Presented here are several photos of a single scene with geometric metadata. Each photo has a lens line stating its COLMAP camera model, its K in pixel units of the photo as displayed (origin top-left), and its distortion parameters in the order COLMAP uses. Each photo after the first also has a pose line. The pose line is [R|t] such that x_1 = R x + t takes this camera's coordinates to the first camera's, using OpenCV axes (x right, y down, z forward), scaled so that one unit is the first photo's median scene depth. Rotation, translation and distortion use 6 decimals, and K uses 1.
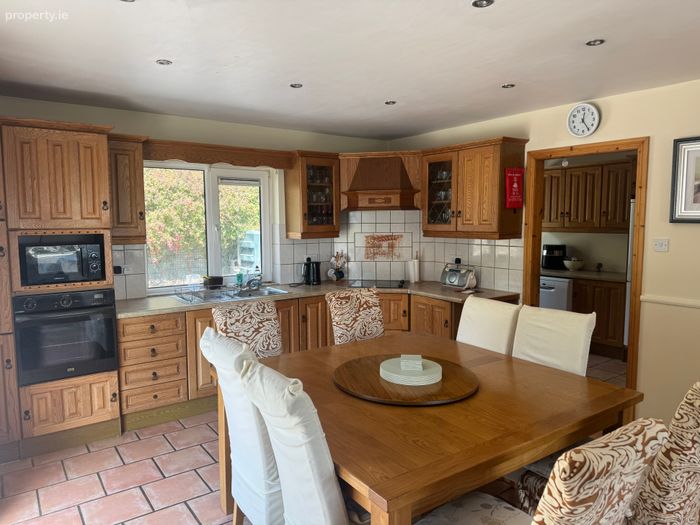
lens RADIAL K [[503.6, 0, 350.0], [0, 503.6, 262.5], [0, 0, 1]] dist [0.124798, -0.194024]
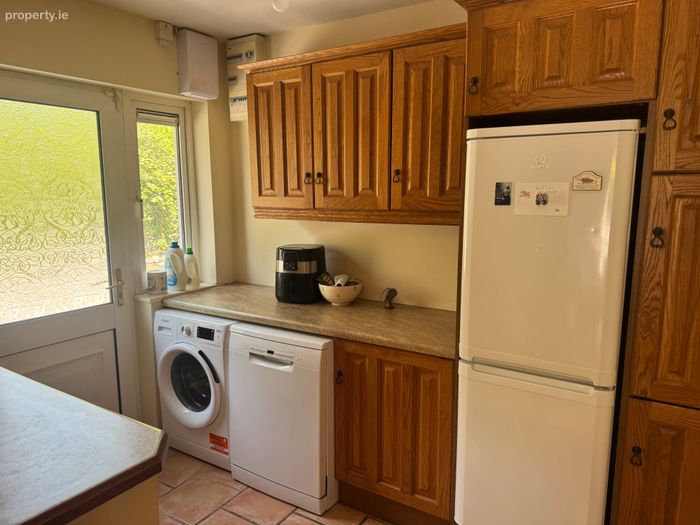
lens RADIAL K [[503.6, 0, 350.0], [0, 503.6, 262.5], [0, 0, 1]] dist [0.124798, -0.194024]
pose [[0.931998, -0.051719, 0.358755, 0.297582], [0.032203, 0.997669, 0.060167, -0.049505], [-0.361030, -0.044522, 0.931491, 0.607229]]
